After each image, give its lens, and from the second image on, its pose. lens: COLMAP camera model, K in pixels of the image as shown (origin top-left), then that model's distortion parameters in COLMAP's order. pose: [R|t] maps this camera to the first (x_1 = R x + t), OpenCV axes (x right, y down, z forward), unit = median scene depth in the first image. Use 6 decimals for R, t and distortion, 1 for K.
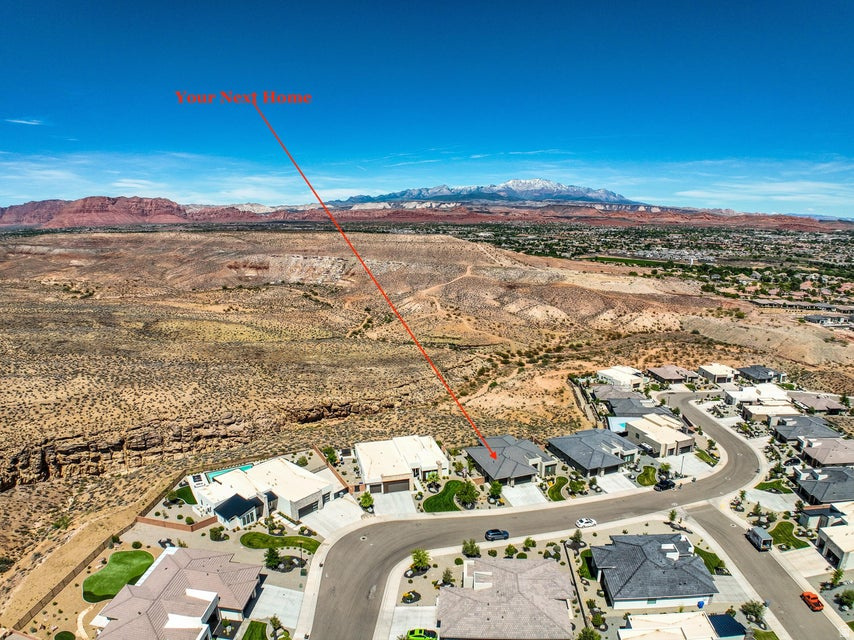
lens RADIAL K [[529.5, 0, 426.9], [0, 529.5, 308.5], [0, 0, 1]] dist [-0.180434, 0.029321]
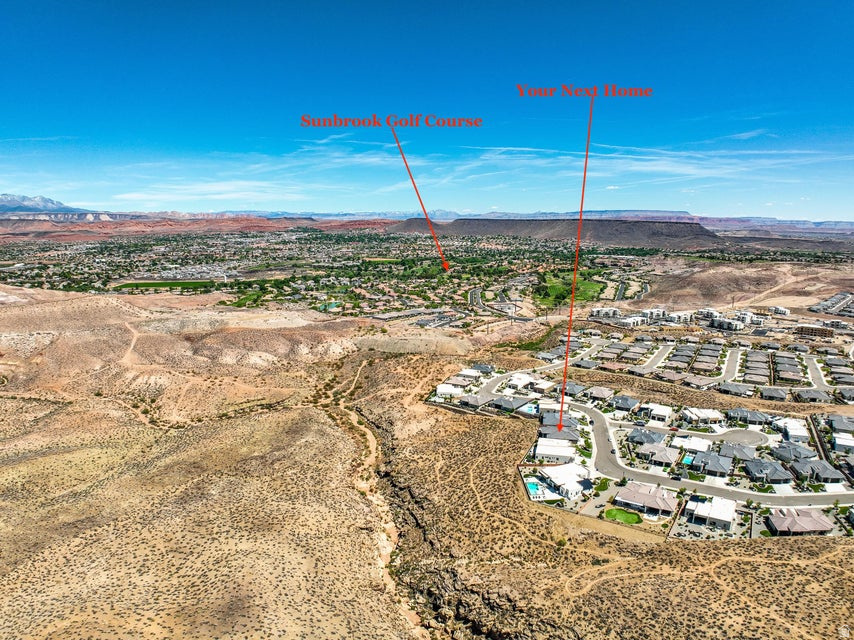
lens RADIAL K [[529.5, 0, 426.9], [0, 529.5, 308.5], [0, 0, 1]] dist [-0.180434, 0.029321]
pose [[0.527633, -0.139113, 0.838004, -0.683223], [0.141082, 0.987150, 0.075042, -0.174744], [-0.837675, 0.078633, 0.540480, 0.079380]]
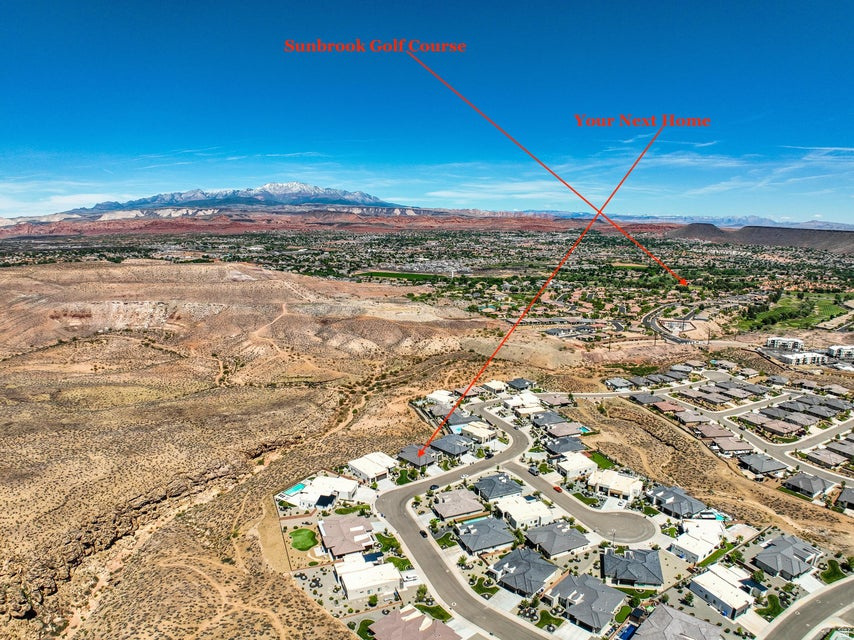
lens RADIAL K [[529.5, 0, 426.9], [0, 529.5, 308.5], [0, 0, 1]] dist [-0.180434, 0.029321]
pose [[0.899725, -0.069716, 0.430853, -0.234862], [0.070725, 0.997402, 0.013699, -0.113725], [-0.430689, 0.018147, 0.902318, -0.317673]]
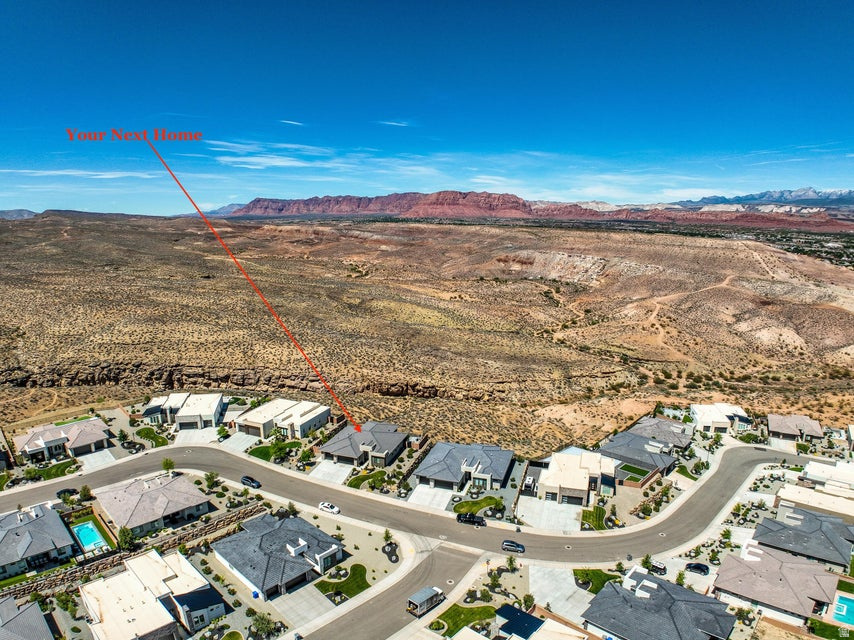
lens RADIAL K [[529.5, 0, 426.9], [0, 529.5, 308.5], [0, 0, 1]] dist [-0.180434, 0.029321]
pose [[0.798642, 0.100810, -0.593303, 0.301113], [-0.098518, 0.994471, 0.036358, -0.011578], [0.593688, 0.029414, 0.804158, 0.074155]]
